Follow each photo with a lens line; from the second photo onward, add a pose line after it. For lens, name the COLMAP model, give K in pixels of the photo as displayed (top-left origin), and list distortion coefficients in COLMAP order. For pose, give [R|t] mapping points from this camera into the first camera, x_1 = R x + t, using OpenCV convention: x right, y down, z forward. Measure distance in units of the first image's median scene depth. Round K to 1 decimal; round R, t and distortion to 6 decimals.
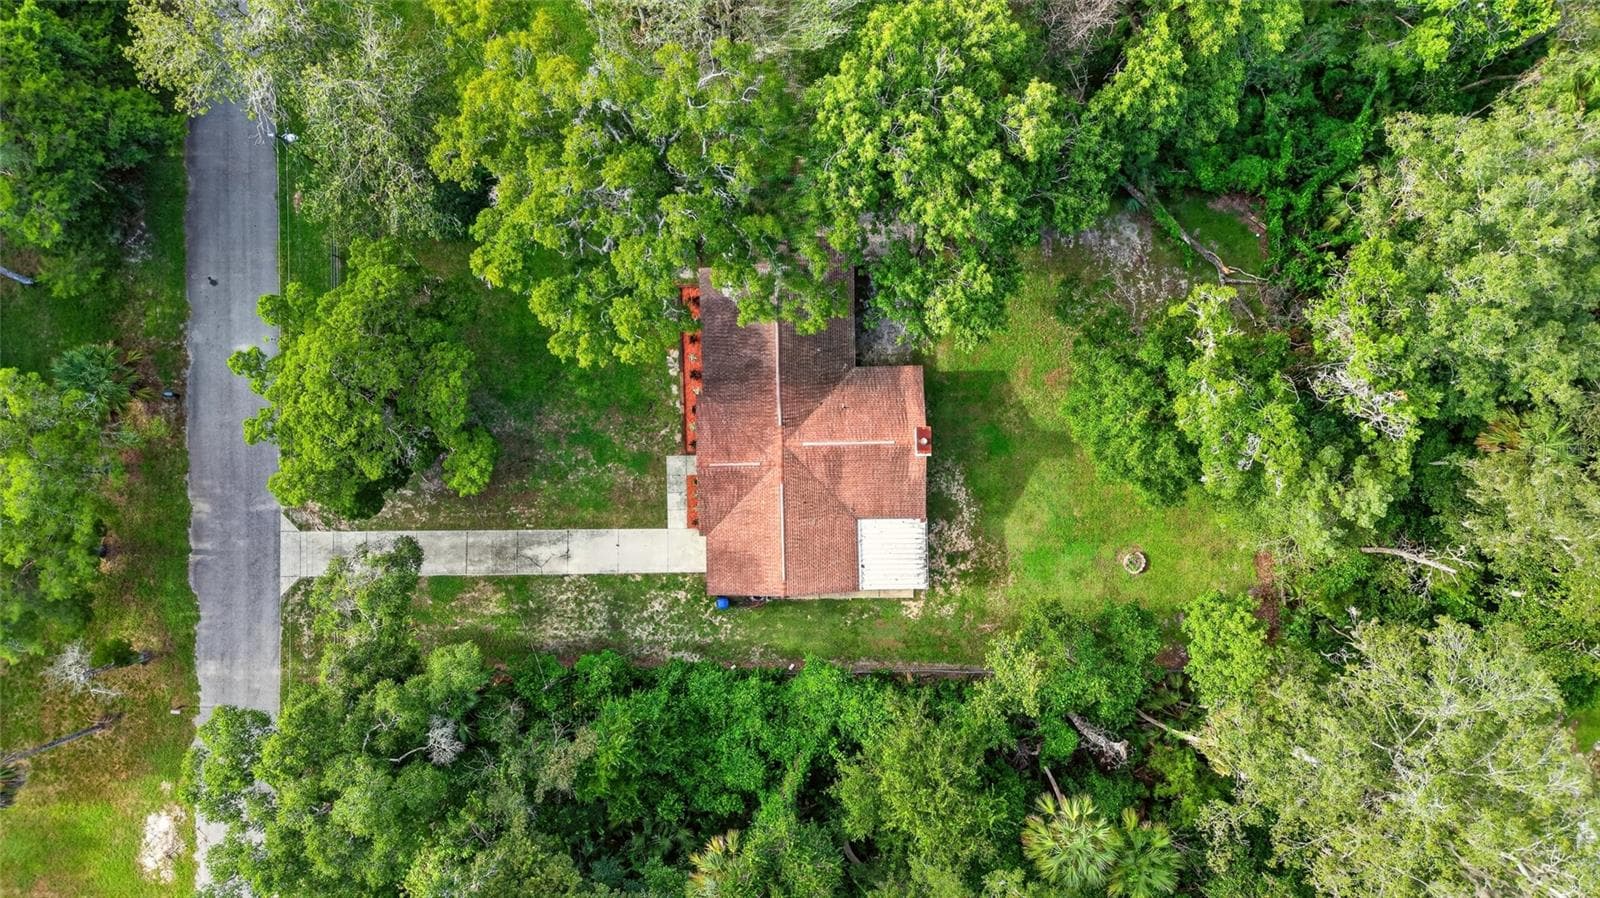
lens RADIAL K [[1065.0, 0, 800.0], [0, 1065.0, 449.0], [0, 0, 1]] dist [0.063450, -0.075100]
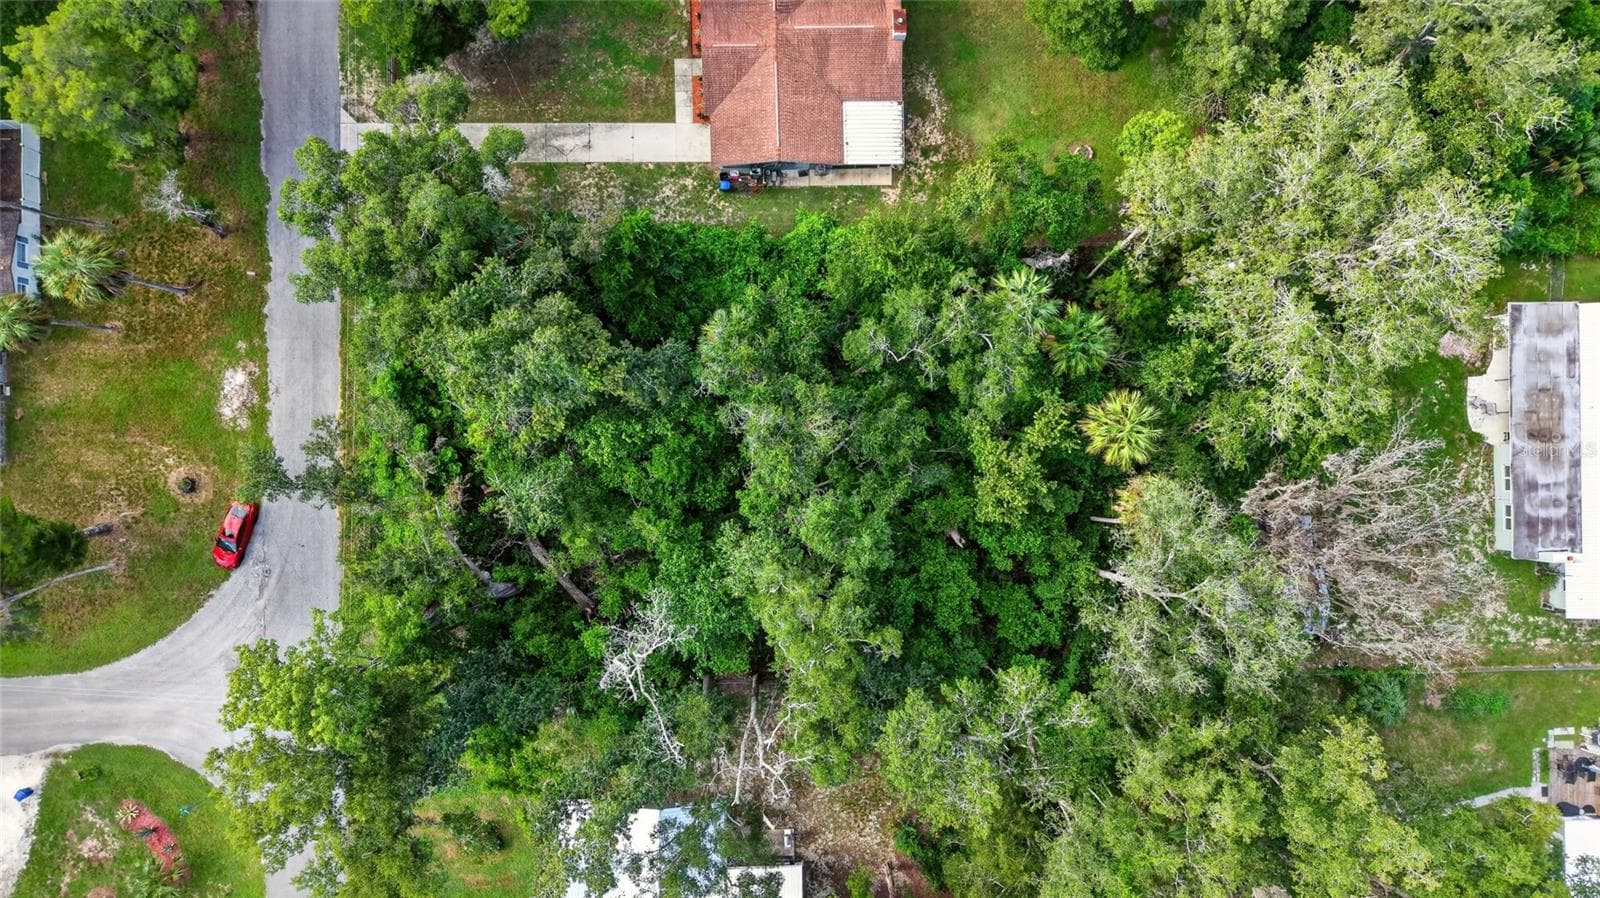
lens RADIAL K [[1066.8, 0, 784.2], [0, 1066.8, 452.8], [0, 0, 1]] dist [0.071899, -0.075246]
pose [[0.999972, -0.003859, -0.006452, -0.002397], [0.003793, 0.999940, -0.010286, 0.441005], [0.006491, 0.010261, 0.999926, -0.147059]]
